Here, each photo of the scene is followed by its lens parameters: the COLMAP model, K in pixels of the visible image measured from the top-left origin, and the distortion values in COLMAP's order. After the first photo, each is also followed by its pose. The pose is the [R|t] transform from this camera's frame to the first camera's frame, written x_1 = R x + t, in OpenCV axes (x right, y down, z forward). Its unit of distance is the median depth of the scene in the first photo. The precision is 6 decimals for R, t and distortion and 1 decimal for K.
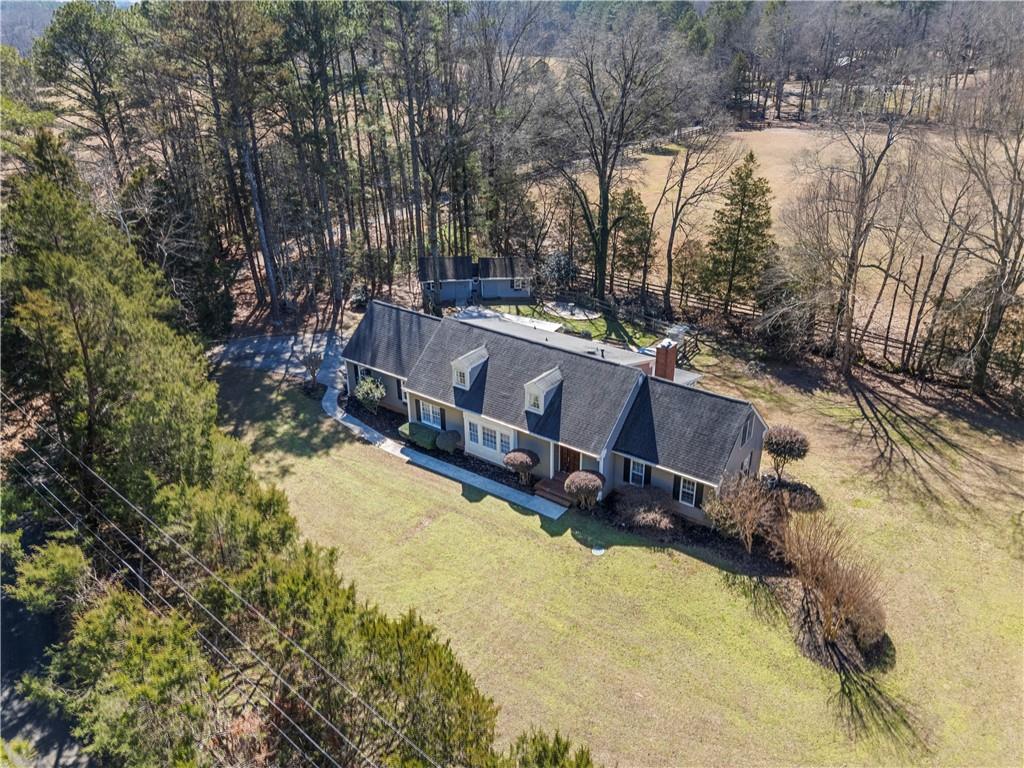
lens RADIAL K [[757.0, 0, 529.9], [0, 757.0, 383.5], [0, 0, 1]] dist [0.003988, 0.004157]
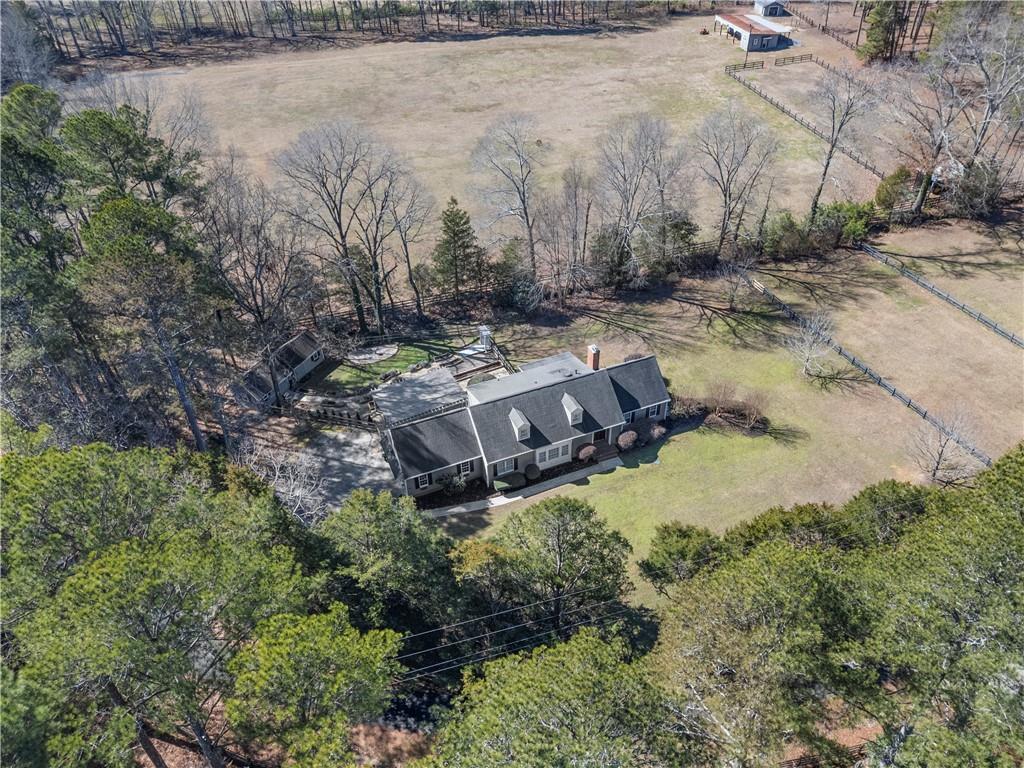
lens RADIAL K [[757.0, 0, 529.9], [0, 757.0, 383.5], [0, 0, 1]] dist [0.003988, 0.004157]
pose [[0.529078, -0.543691, 0.651518, -1.075341], [0.399072, 0.836999, 0.374400, -0.694167], [-0.748878, 0.061916, 0.659810, -0.053908]]
